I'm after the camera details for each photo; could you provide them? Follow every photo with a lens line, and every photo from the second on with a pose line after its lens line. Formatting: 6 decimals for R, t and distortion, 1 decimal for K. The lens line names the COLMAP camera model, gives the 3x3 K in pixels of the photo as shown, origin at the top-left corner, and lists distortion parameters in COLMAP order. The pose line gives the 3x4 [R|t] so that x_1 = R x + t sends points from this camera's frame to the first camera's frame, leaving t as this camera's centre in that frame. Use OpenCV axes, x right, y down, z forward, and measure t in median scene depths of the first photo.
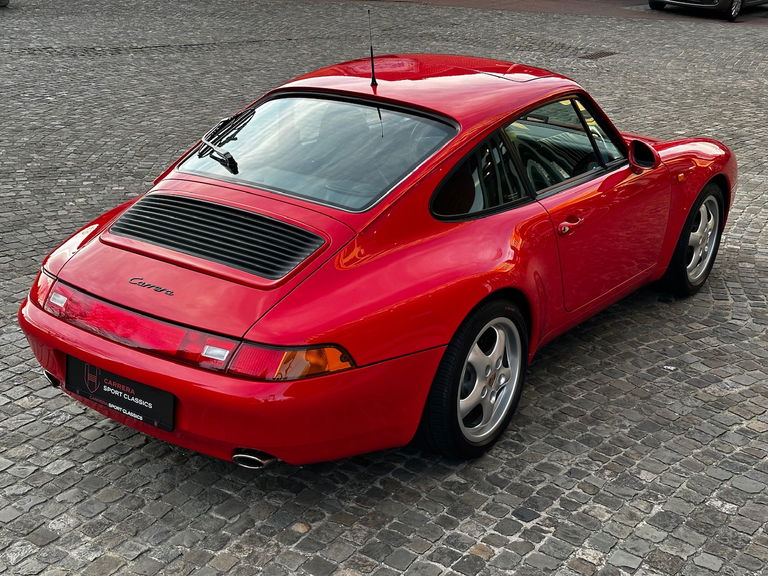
lens RADIAL K [[1013.8, 0, 390.5], [0, 1013.8, 287.7], [0, 0, 1]] dist [0.068237, 0.000000]
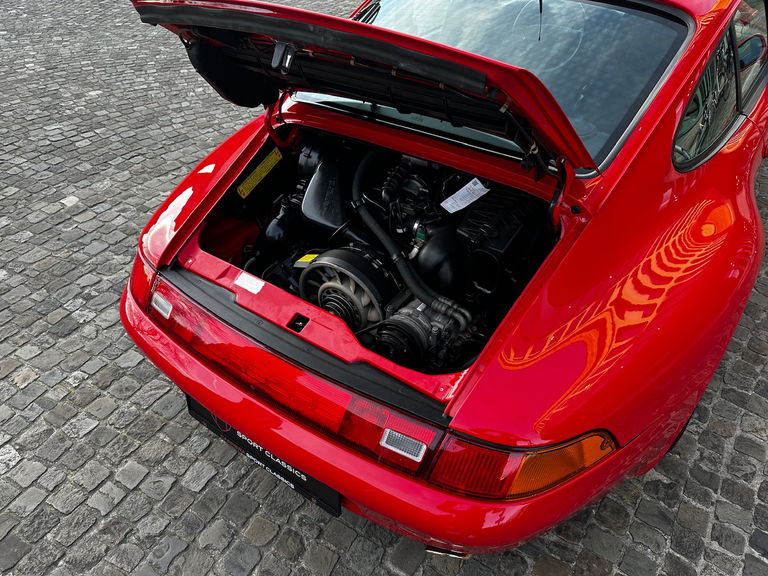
lens RADIAL K [[529.5, 0, 382.3], [0, 529.5, 288.8], [0, 0, 1]] dist [0.006325, -0.015064]
pose [[0.999191, -0.033152, -0.022781, -0.152791], [0.038815, 0.943286, 0.329705, -0.118885], [0.010559, -0.330322, 0.943809, 0.630249]]
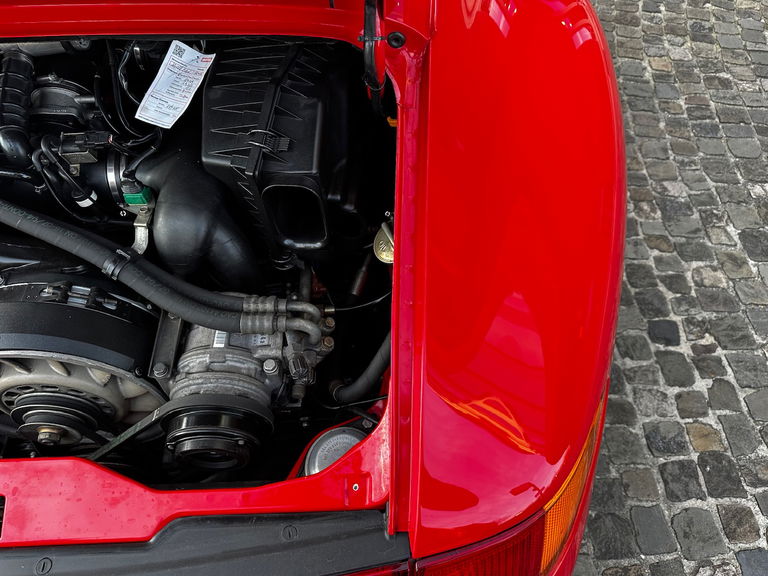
lens RADIAL K [[567.5, 0, 388.1], [0, 567.5, 281.8], [0, 0, 1]] dist [-0.003787, -0.007388]
pose [[0.783229, -0.518453, 0.343159, -0.146878], [0.235483, 0.758191, 0.608025, -0.106352], [-0.575412, -0.395415, 0.715924, 0.789132]]
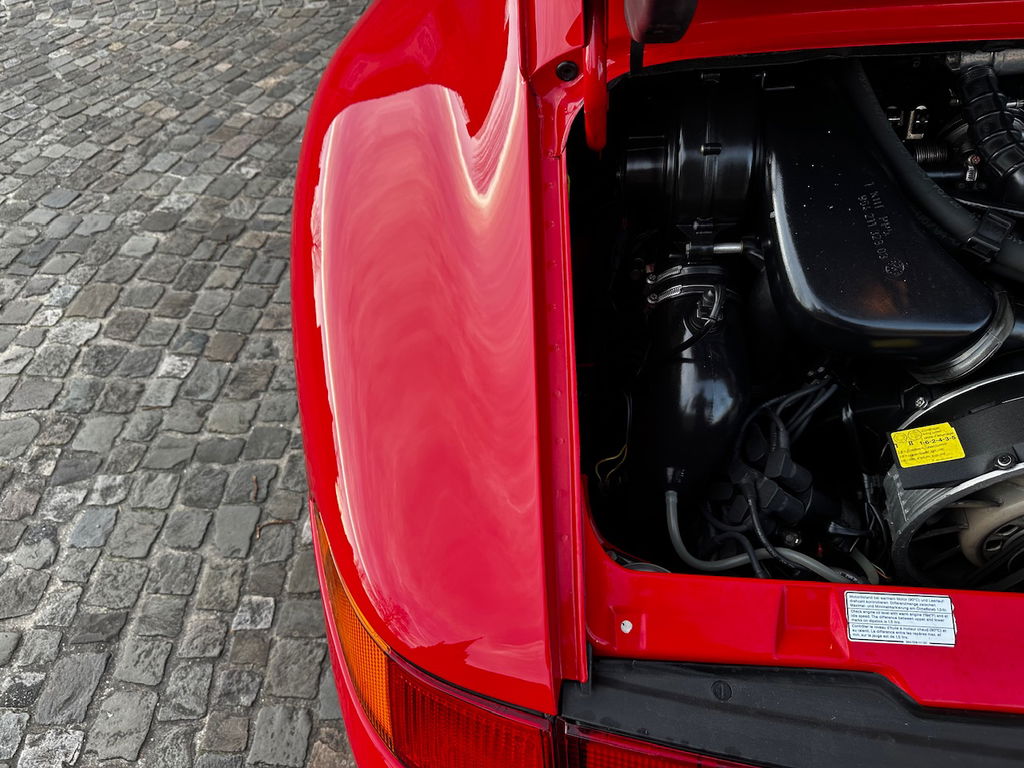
lens RADIAL K [[706.0, 0, 513.5], [0, 706.0, 385.6], [0, 0, 1]] dist [0.006325, -0.015064]
pose [[0.860762, -0.447087, 0.243316, -0.338190], [0.267676, 0.804174, 0.530710, -0.144456], [-0.432942, -0.391685, 0.811877, 0.913970]]
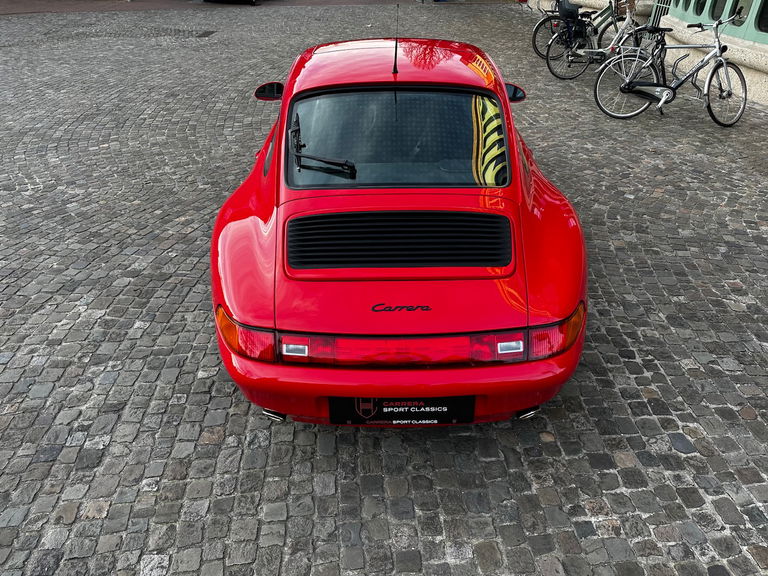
lens RADIAL K [[529.5, 0, 382.3], [0, 529.5, 282.0], [0, 0, 1]] dist [0.006325, -0.015064]
pose [[0.814886, -0.346222, 0.464855, -0.464229], [0.234174, 0.930285, 0.282367, -0.172485], [-0.530210, -0.121240, 0.839153, 0.521039]]
